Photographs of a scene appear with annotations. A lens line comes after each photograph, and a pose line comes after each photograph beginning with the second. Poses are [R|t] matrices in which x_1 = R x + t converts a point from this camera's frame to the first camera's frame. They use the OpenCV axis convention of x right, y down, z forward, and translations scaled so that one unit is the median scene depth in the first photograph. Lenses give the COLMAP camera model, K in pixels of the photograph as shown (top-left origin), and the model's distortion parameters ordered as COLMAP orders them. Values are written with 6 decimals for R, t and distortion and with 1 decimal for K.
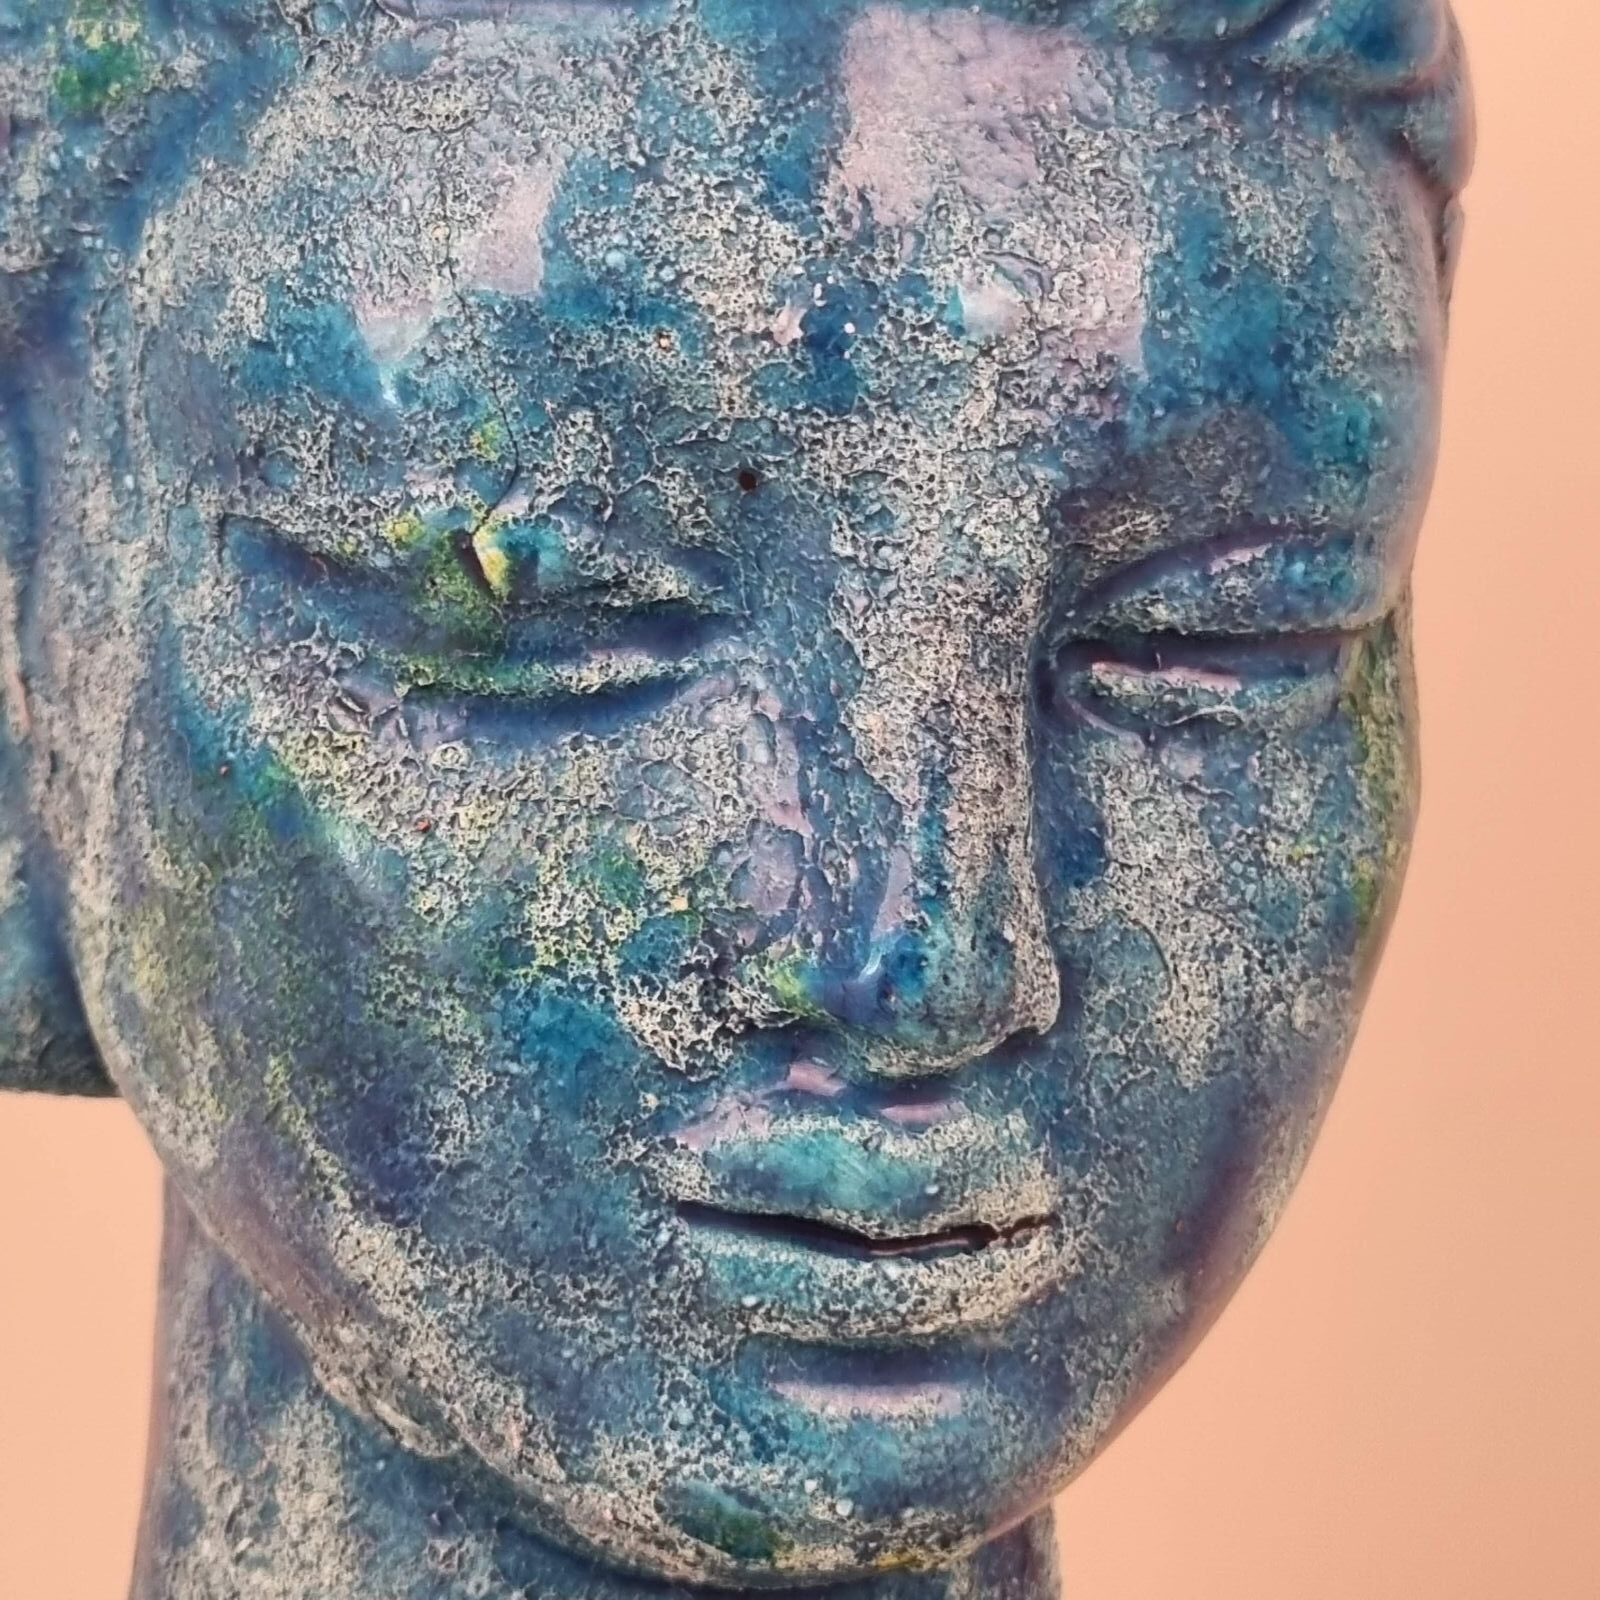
lens RADIAL K [[4749.6, 0, 800.0], [0, 4749.6, 669.1], [0, 0, 1]] dist [-0.085998, 1.936153]
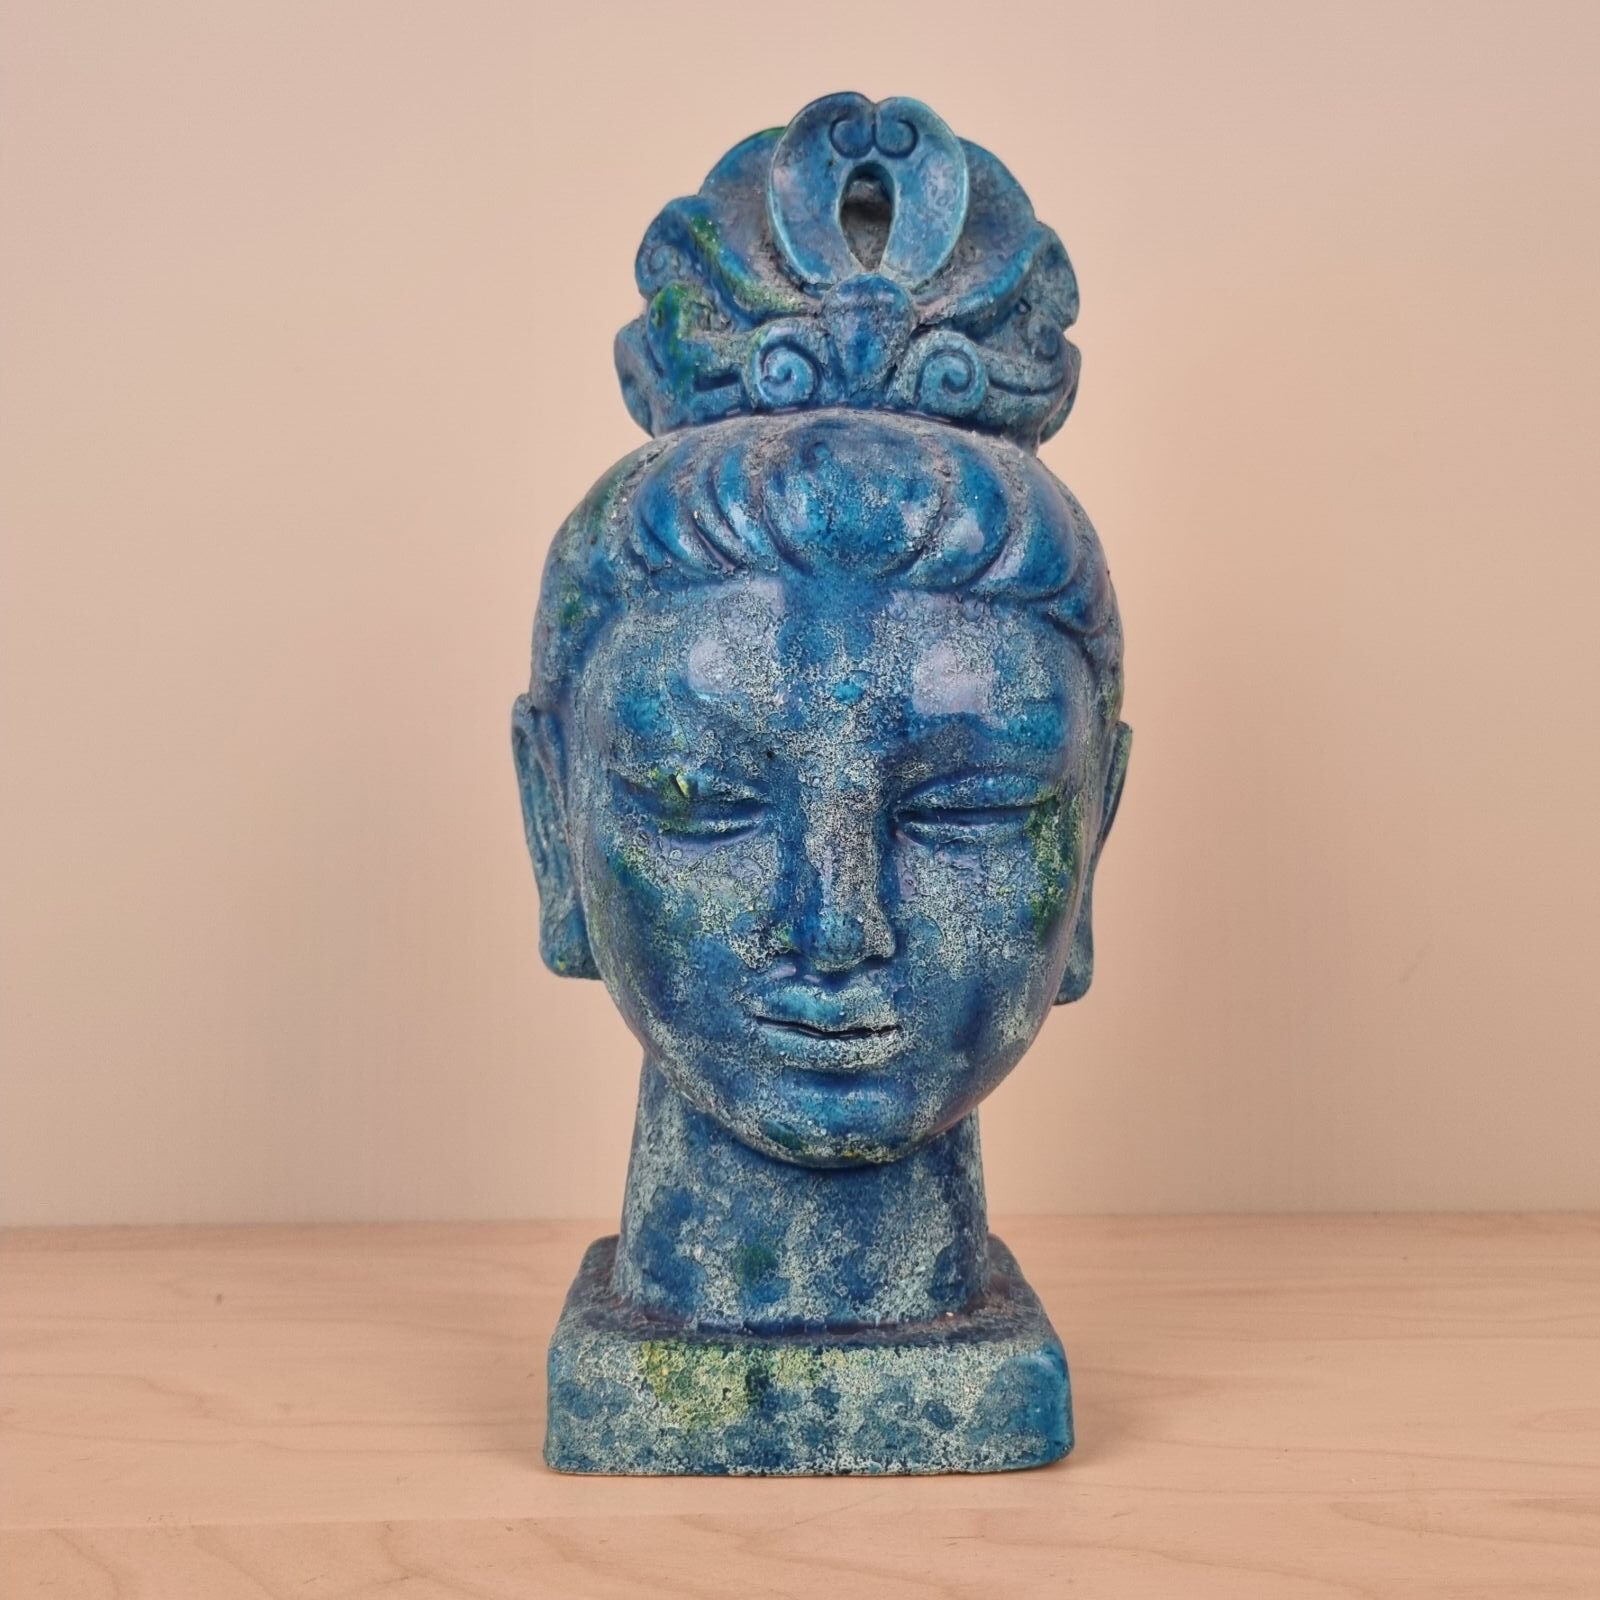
lens RADIAL K [[4749.6, 0, 800.0], [0, 4749.6, 669.1], [0, 0, 1]] dist [-0.085998, 1.936153]
pose [[0.896322, -0.018568, -0.443016, 1.216287], [0.010930, 0.999744, -0.019789, -0.034418], [0.443270, 0.012896, 0.896295, -1.455328]]
